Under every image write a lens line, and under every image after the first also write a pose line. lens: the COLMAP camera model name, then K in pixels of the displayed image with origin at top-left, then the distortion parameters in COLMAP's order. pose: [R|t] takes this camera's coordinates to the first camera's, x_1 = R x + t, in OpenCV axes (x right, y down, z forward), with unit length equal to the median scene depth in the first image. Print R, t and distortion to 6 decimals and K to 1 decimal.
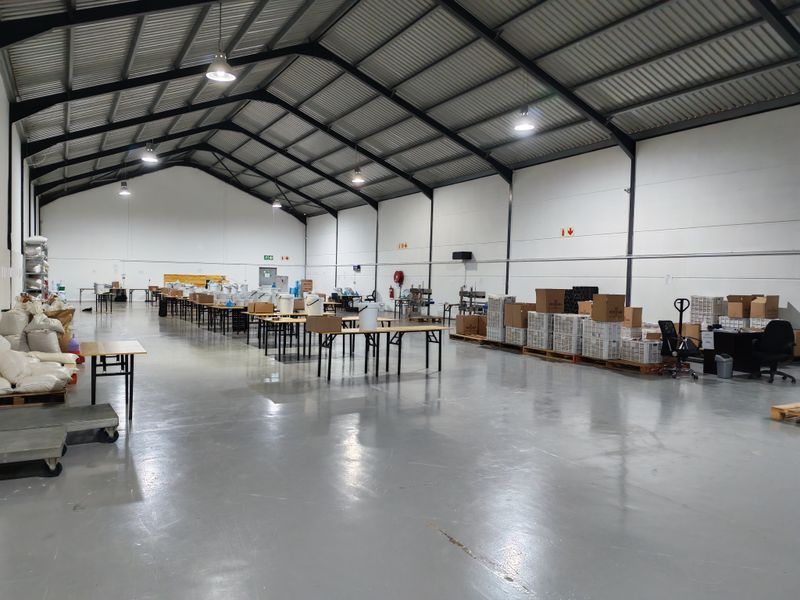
lens RADIAL K [[582.7, 0, 400.0], [0, 582.7, 300.0], [0, 0, 1]] dist [0.000890, -0.005400]
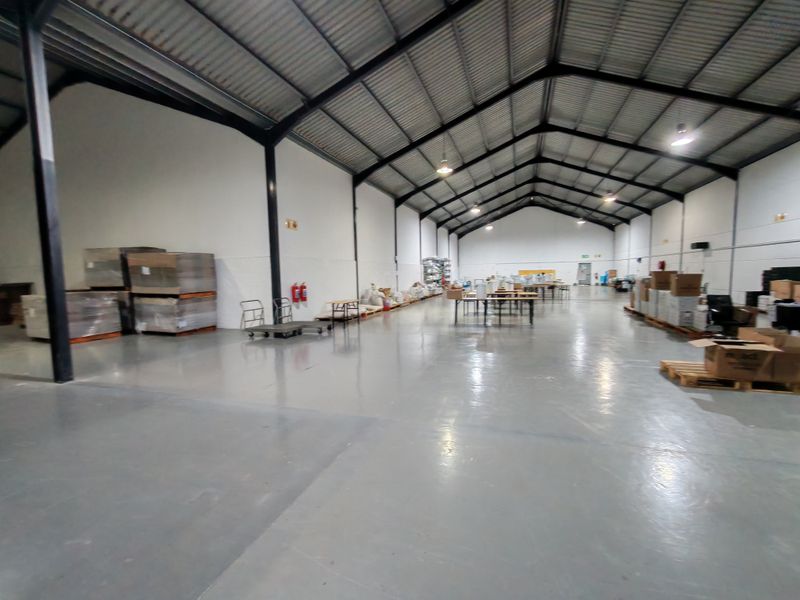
lens RADIAL K [[360.1, 0, 417.4], [0, 360.1, 302.1], [0, 0, 1]] dist [0.000500, -0.000066]
pose [[0.693342, 0.021918, -0.720276, 0.247550], [0.011478, 0.999075, 0.041451, 0.005425], [0.720518, -0.037007, 0.692448, 0.030244]]
